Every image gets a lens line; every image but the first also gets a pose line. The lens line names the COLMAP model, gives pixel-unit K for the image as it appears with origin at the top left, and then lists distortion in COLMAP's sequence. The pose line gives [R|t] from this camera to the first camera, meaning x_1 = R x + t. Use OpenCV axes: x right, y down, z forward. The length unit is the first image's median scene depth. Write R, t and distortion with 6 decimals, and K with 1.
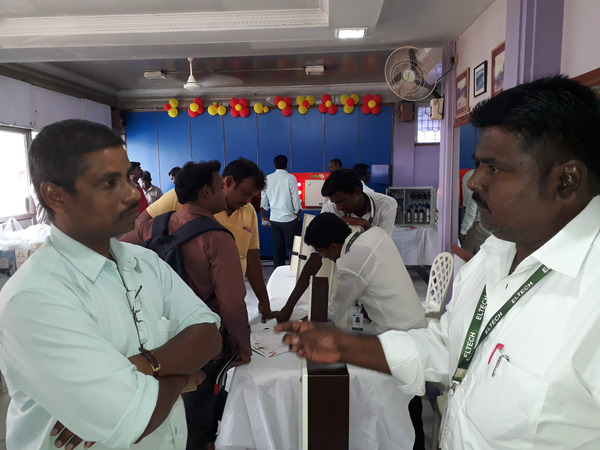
lens RADIAL K [[481.8, 0, 299.3], [0, 481.8, 225.9], [0, 0, 1]] dist [0.006734, 0.003823]
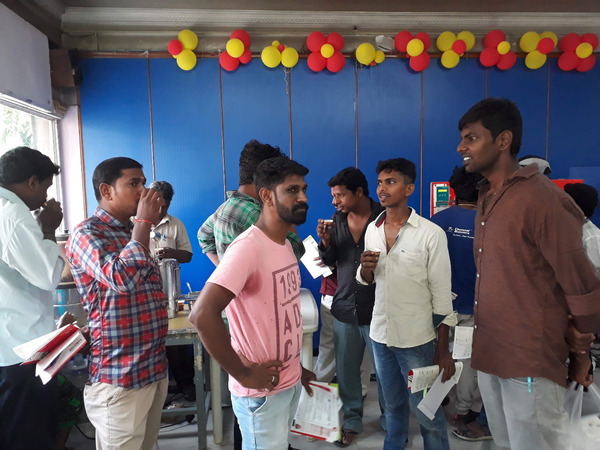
lens RADIAL K [[481.8, 0, 301.2], [0, 481.8, 224.7], [0, 0, 1]] dist [0.006734, 0.003823]
pose [[0.982862, -0.024758, 0.182672, -0.245959], [0.031043, 0.999018, -0.031628, -0.052233], [-0.181709, 0.036757, 0.982665, 0.520024]]
